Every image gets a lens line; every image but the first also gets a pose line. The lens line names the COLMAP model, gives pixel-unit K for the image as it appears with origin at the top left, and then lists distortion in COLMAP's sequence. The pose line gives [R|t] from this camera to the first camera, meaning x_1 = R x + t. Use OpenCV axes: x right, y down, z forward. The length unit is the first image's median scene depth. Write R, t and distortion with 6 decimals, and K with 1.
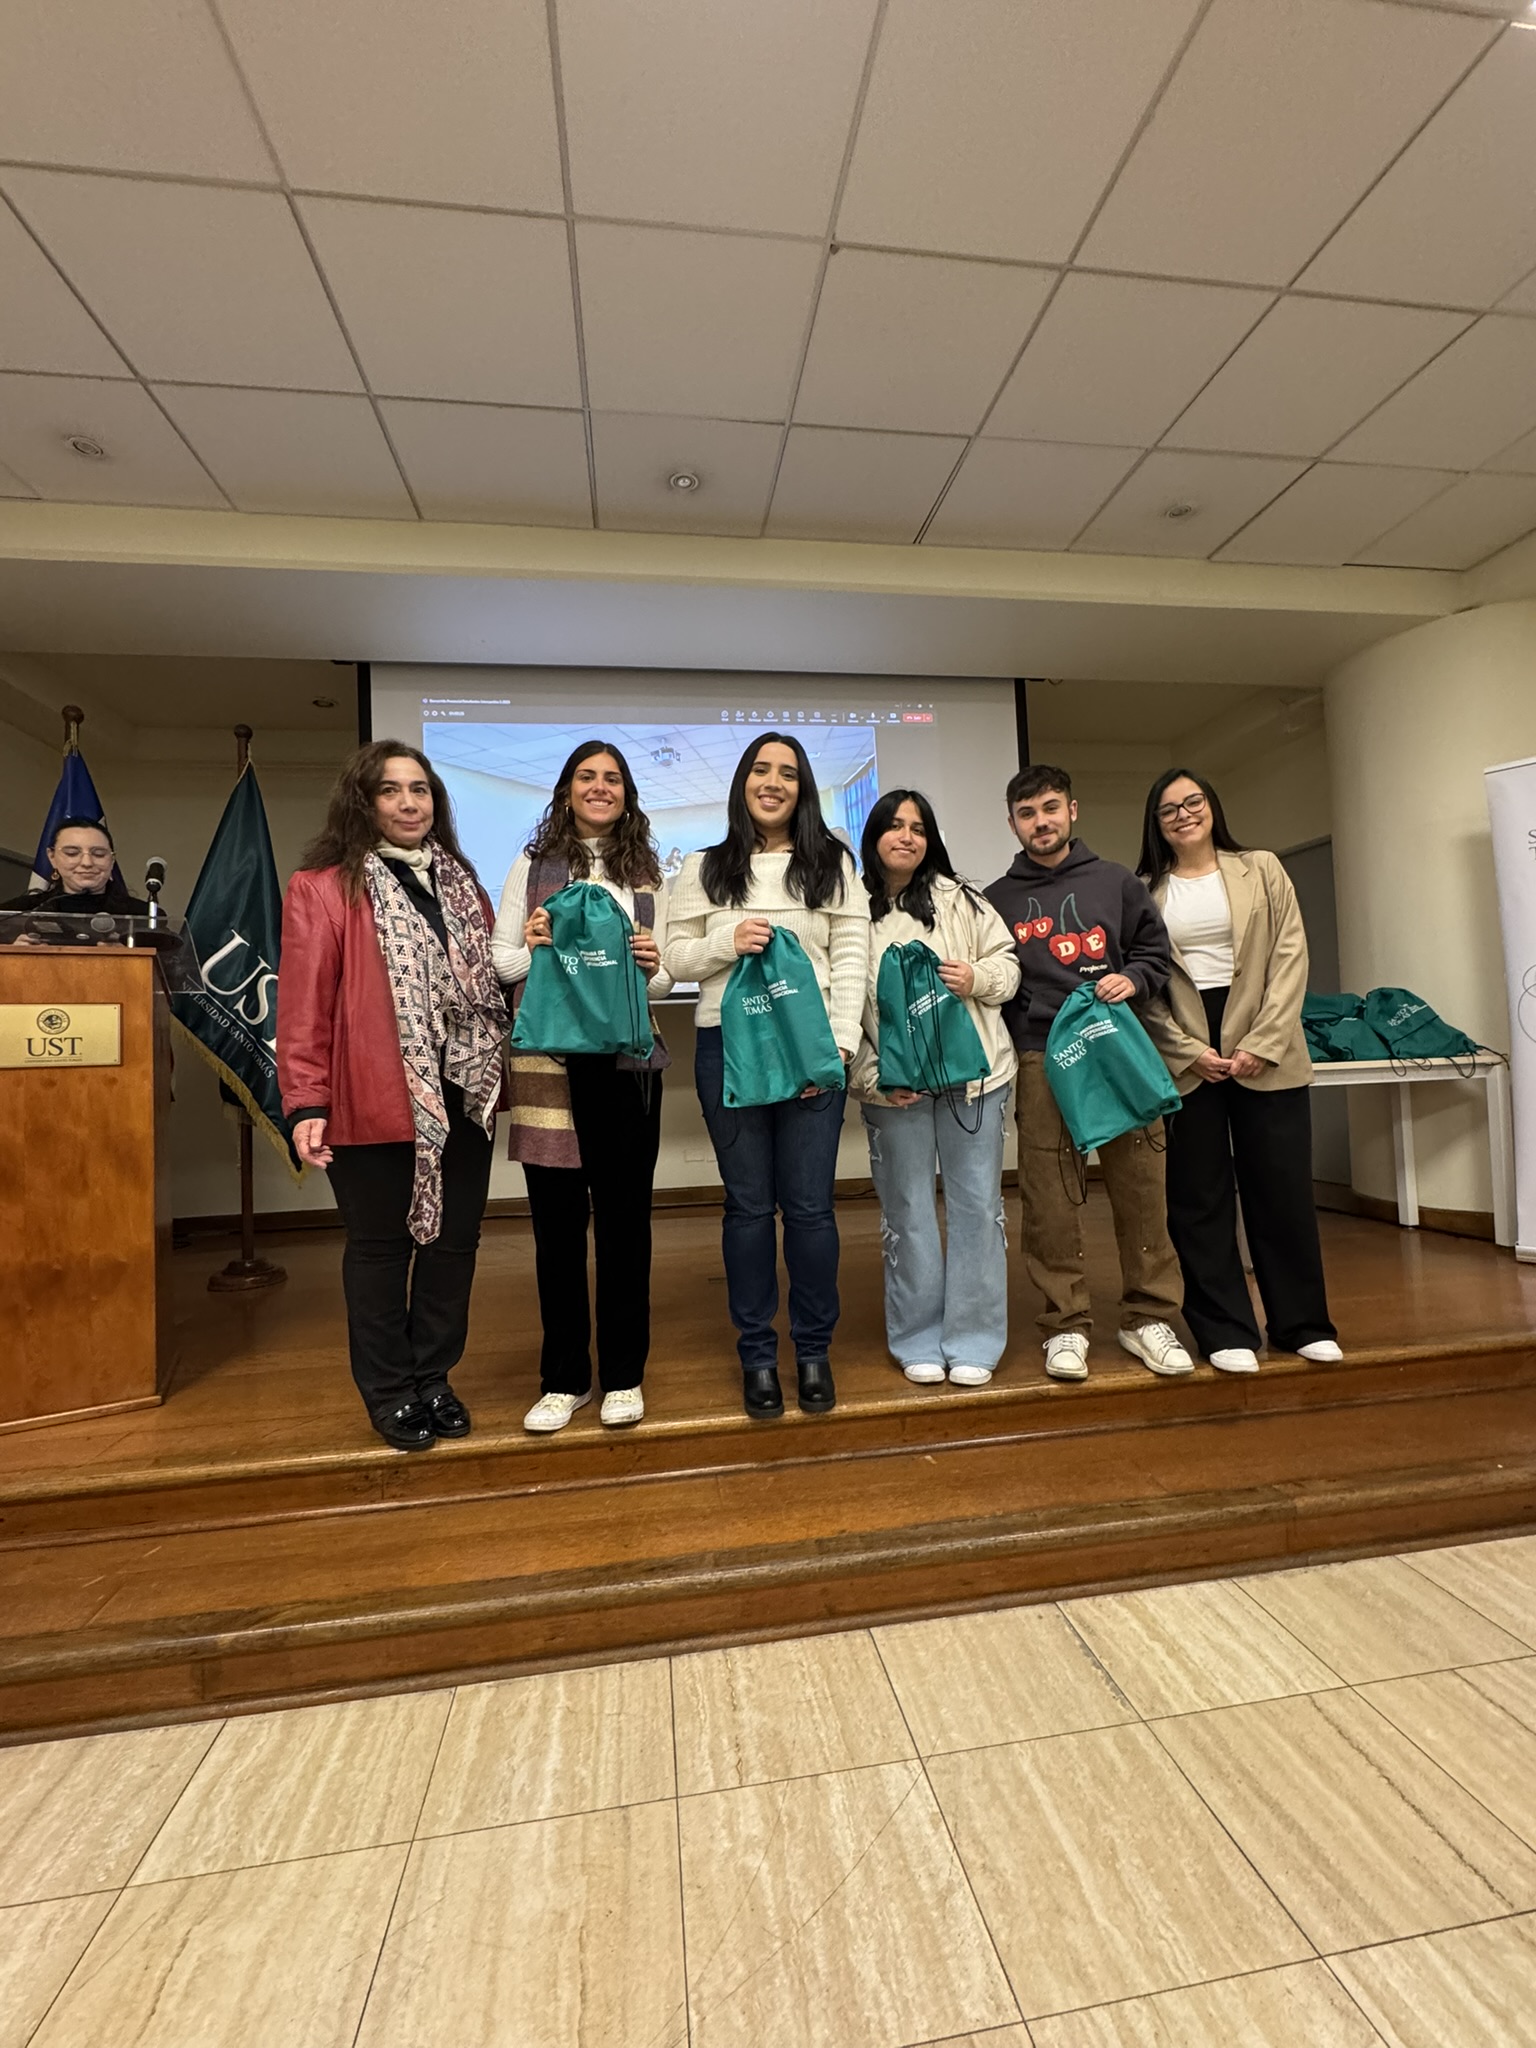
lens RADIAL K [[890.0, 0, 776.3], [0, 890.0, 1020.7], [0, 0, 1]] dist [-0.004356, 0.000399]
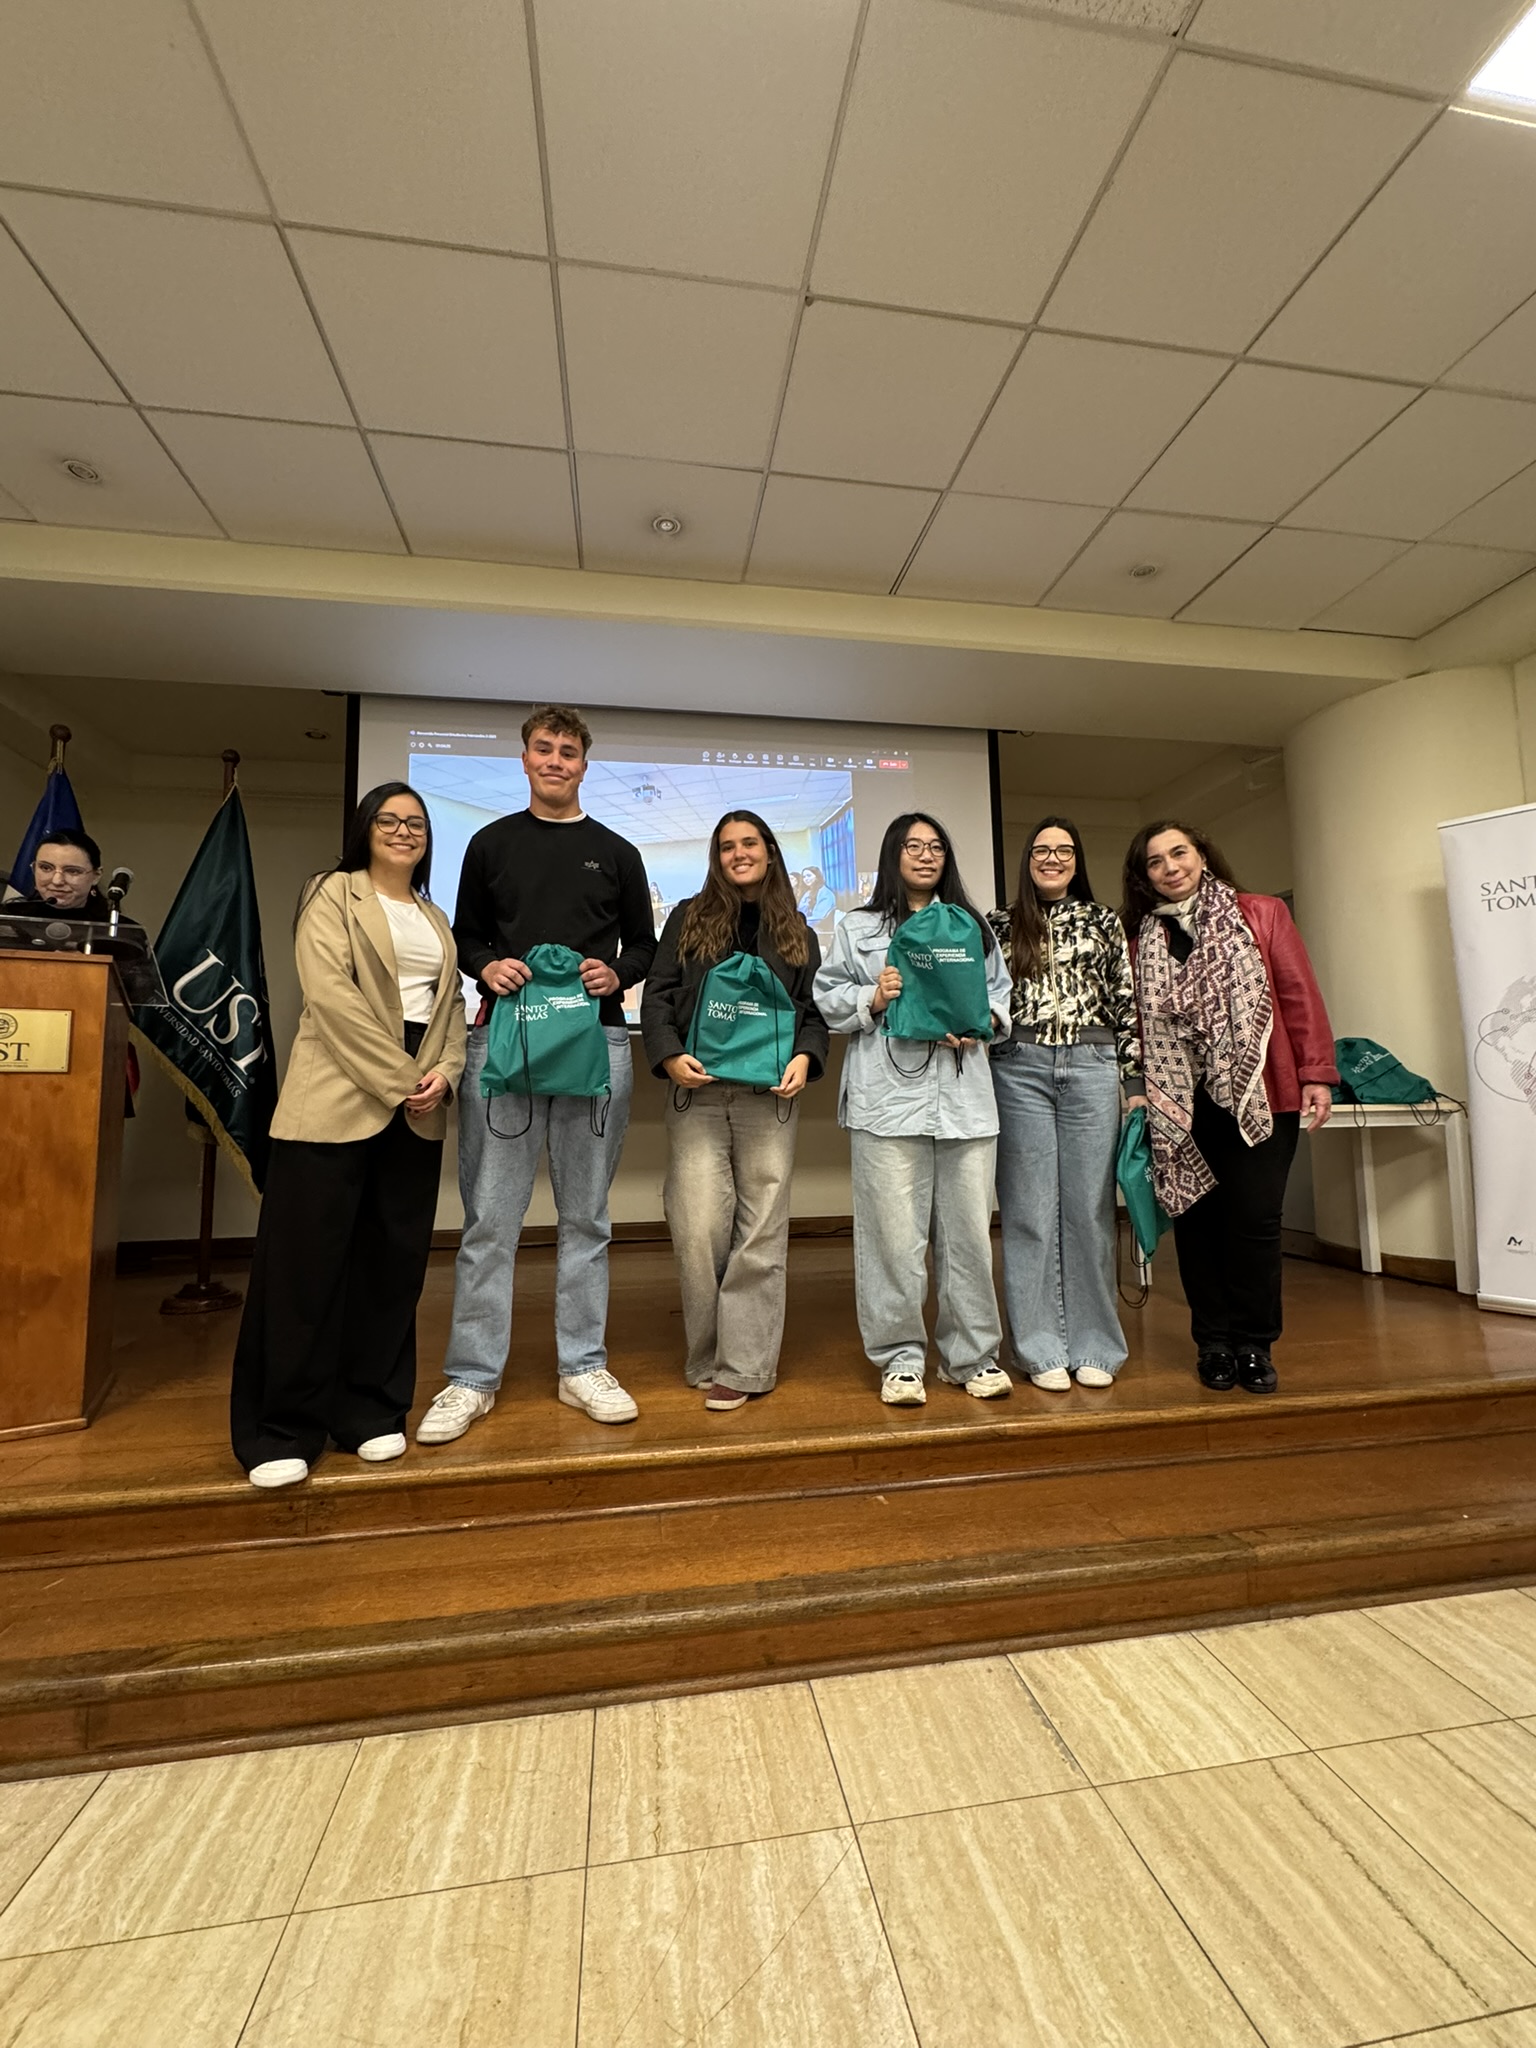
lens RADIAL K [[863.5, 0, 775.3], [0, 863.5, 1019.8], [0, 0, 1]] dist [-0.004854, 0.000606]
pose [[0.999613, 0.024552, 0.013060, 0.031935], [-0.023798, 0.998198, -0.055082, 0.027115], [-0.014389, 0.054750, 0.998396, 0.037404]]
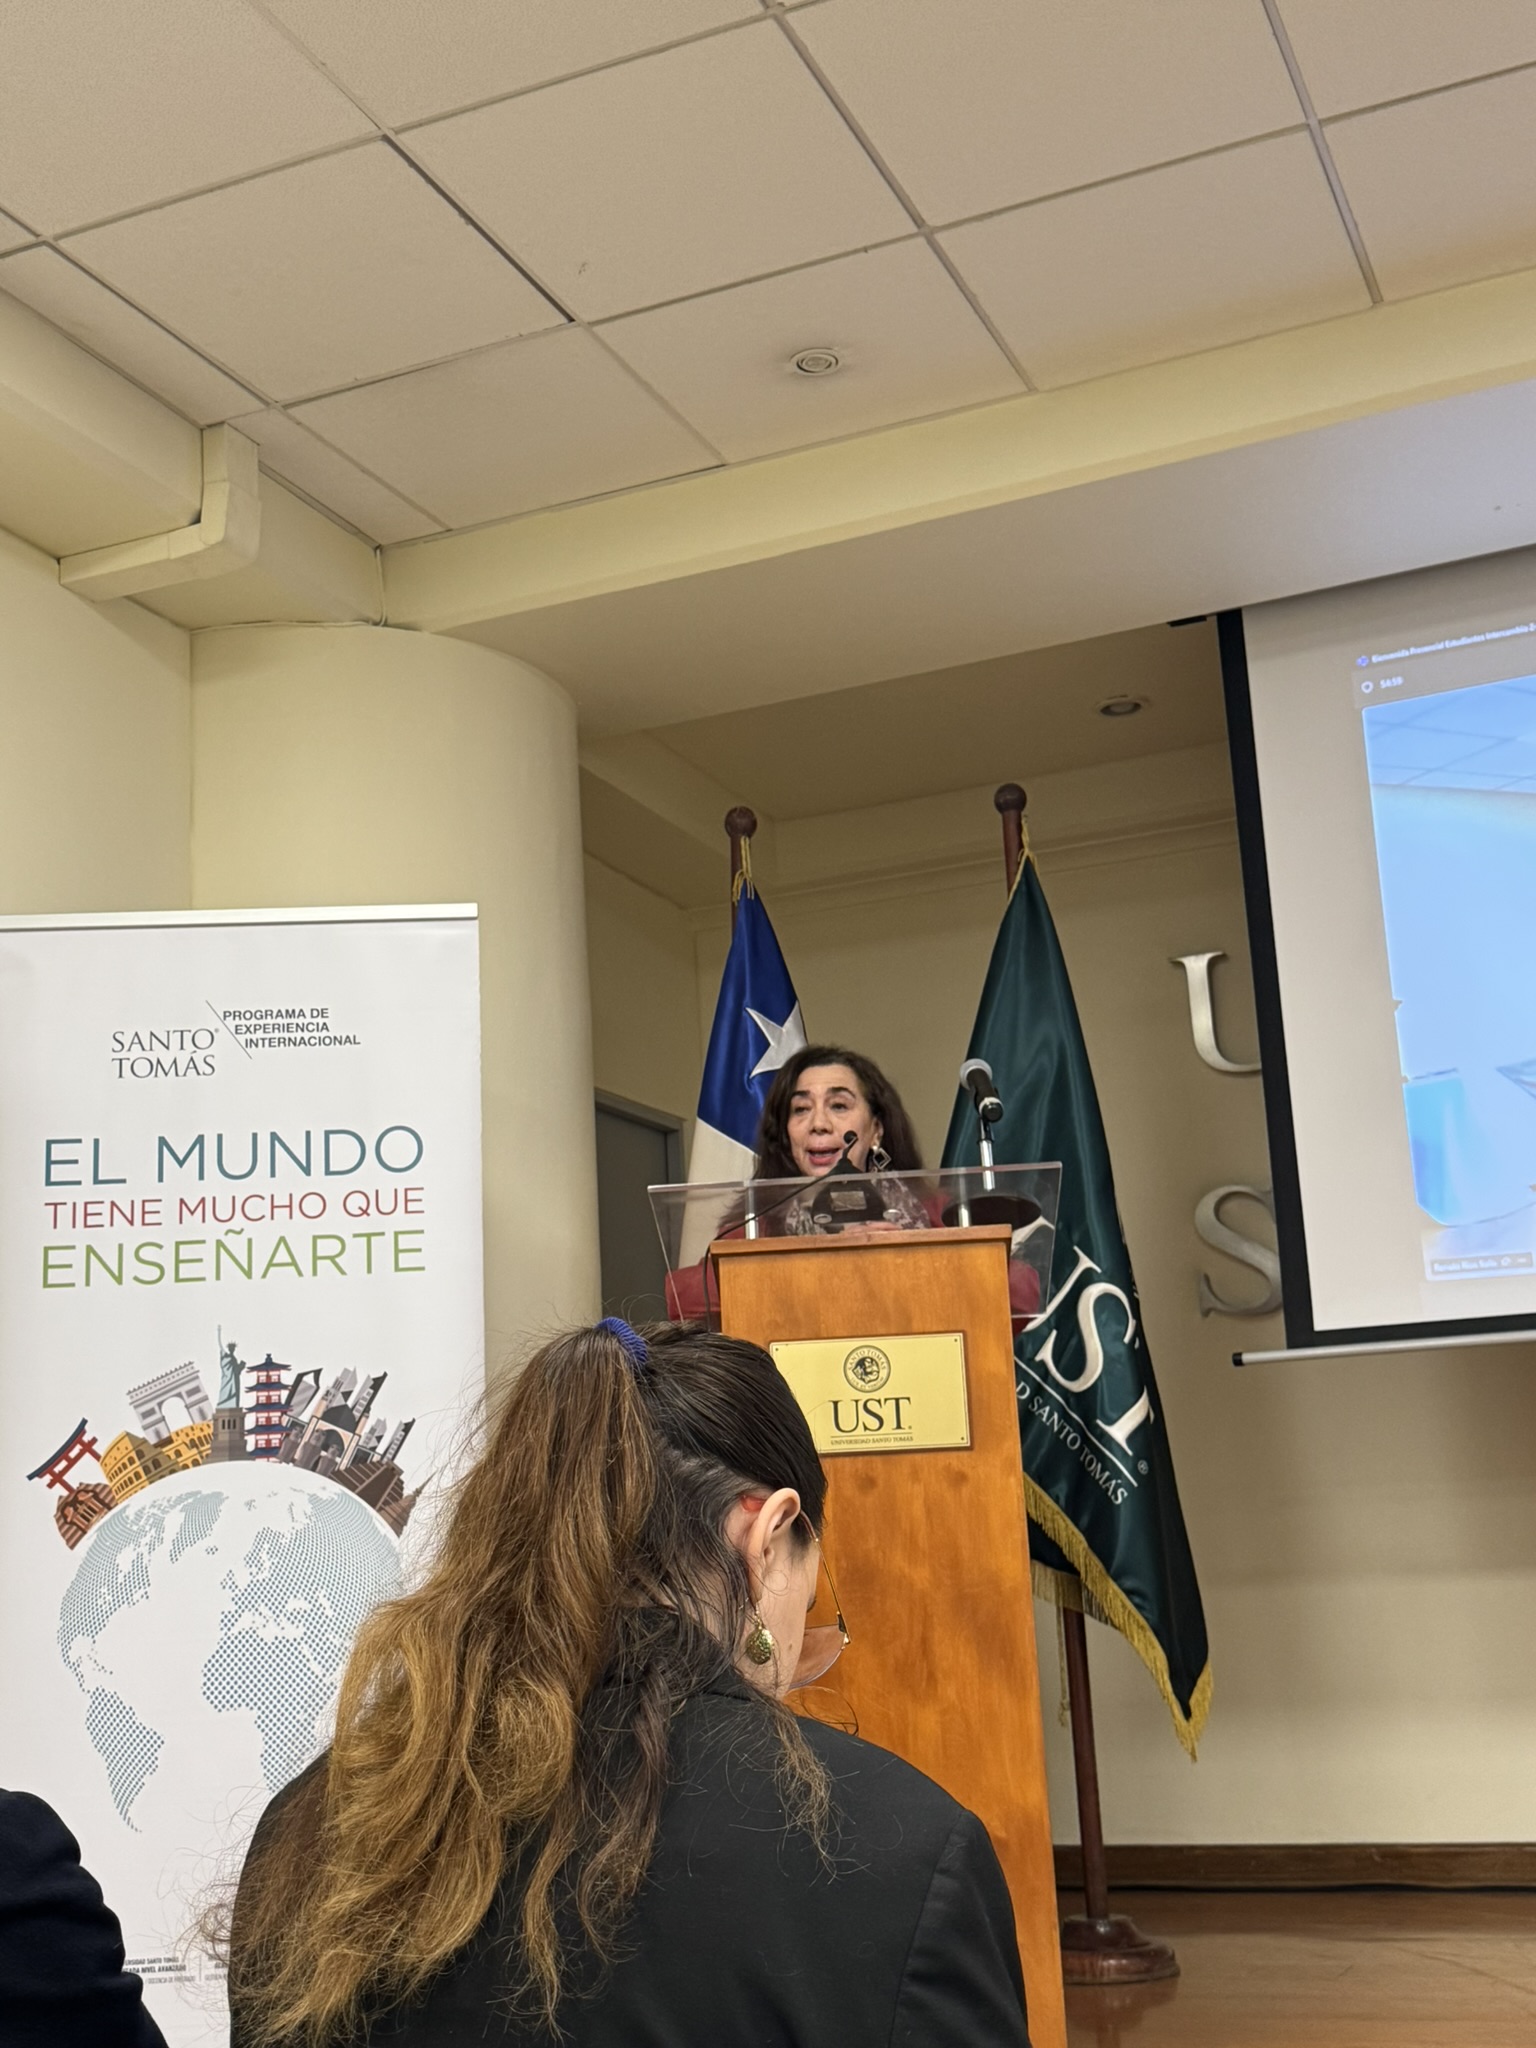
lens RADIAL K [[2430.2, 0, 764.4], [0, 2430.2, 1038.2], [0, 0, 1]] dist [0.109278, 0.000000]
pose [[0.850740, -0.122099, -0.511208, -0.068775], [0.039878, 0.984833, -0.168858, 0.053693], [0.524072, 0.123268, 0.842706, -0.352463]]
